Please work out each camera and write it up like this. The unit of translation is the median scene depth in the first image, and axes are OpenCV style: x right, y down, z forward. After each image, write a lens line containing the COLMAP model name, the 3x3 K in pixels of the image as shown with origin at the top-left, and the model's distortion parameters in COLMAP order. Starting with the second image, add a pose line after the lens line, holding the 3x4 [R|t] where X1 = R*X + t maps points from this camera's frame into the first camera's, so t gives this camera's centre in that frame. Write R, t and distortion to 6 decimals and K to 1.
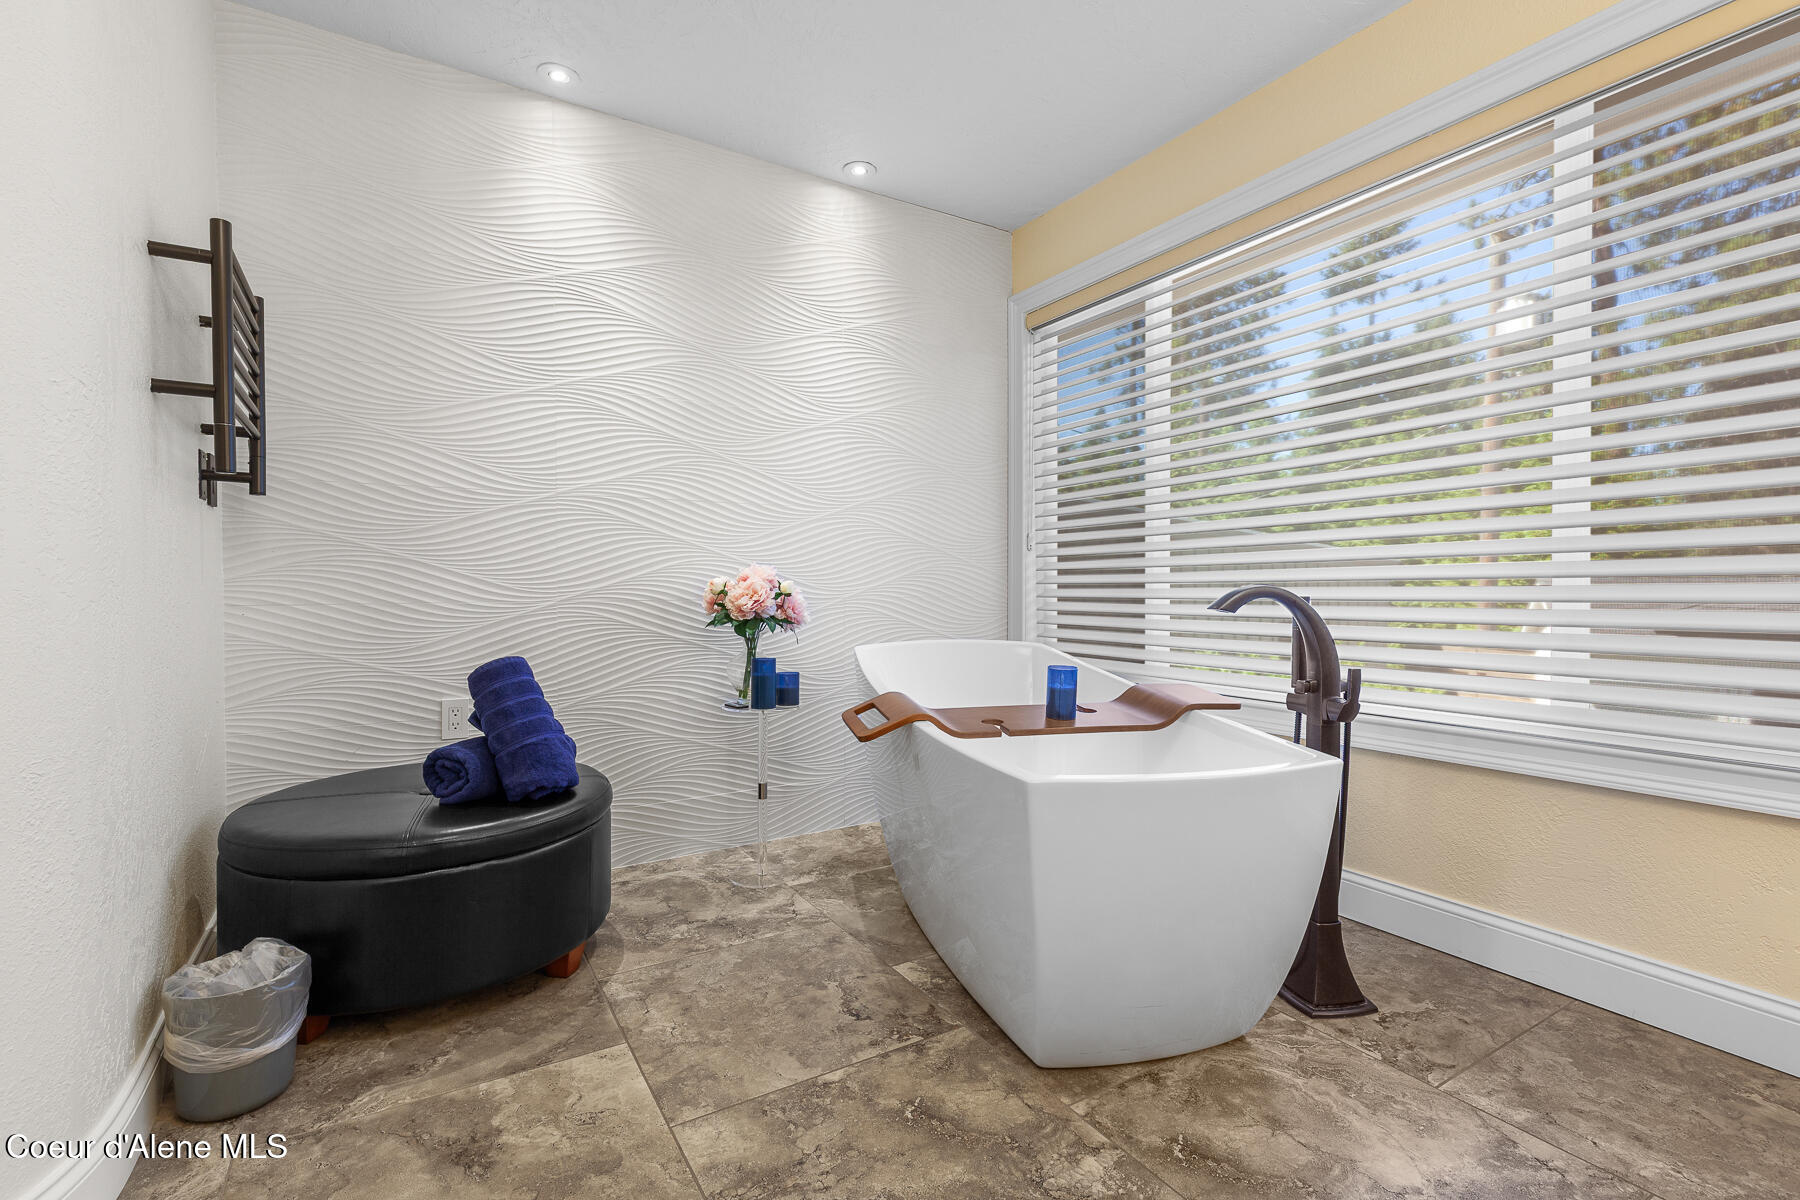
lens RADIAL K [[823.2, 0, 900.8], [0, 823.2, 595.2], [0, 0, 1]] dist [0.003708, 0.000368]
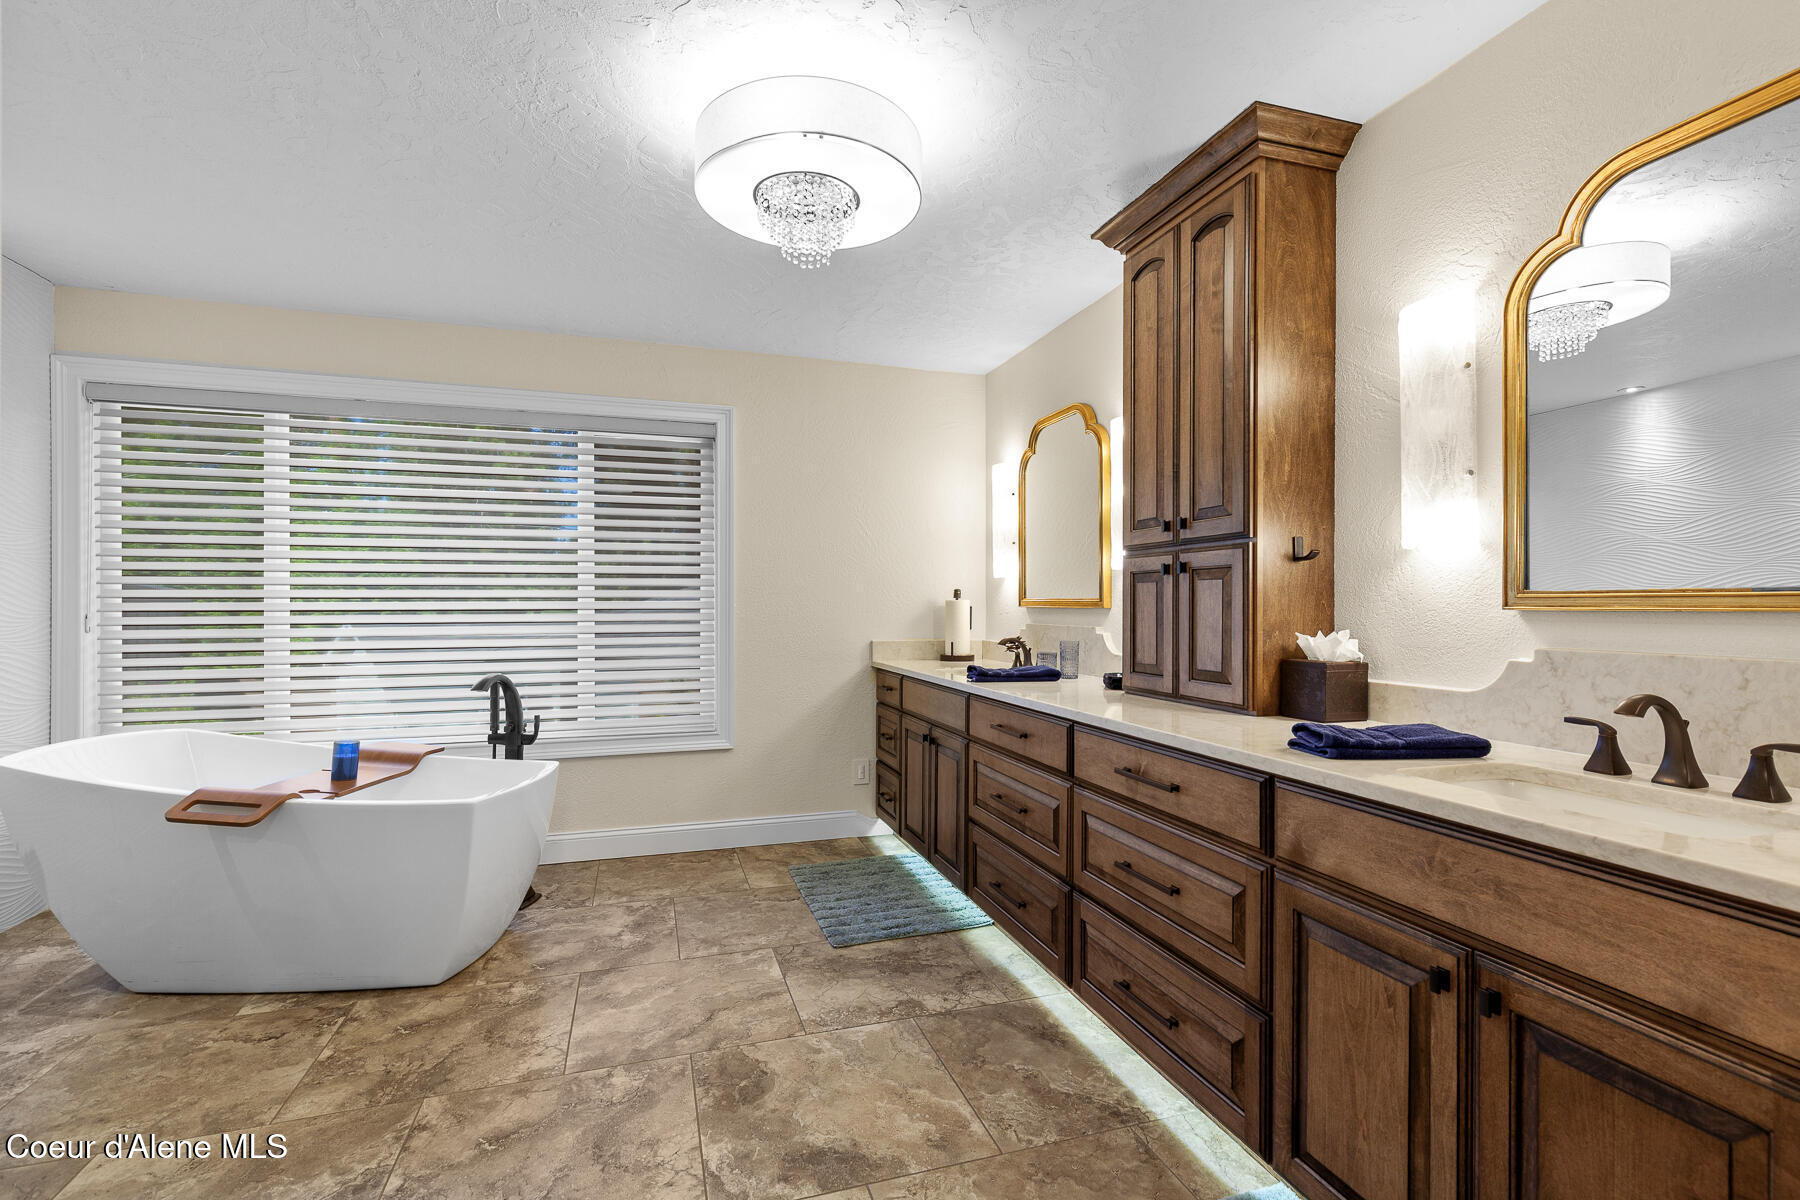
lens RADIAL K [[823.2, 0, 900.8], [0, 823.2, 595.2], [0, 0, 1]] dist [0.003708, 0.000368]
pose [[0.241536, 0.013892, 0.970293, -1.117798], [0.013642, 0.999750, -0.017709, -0.143664], [-0.970296, 0.017514, 0.241286, -0.273478]]
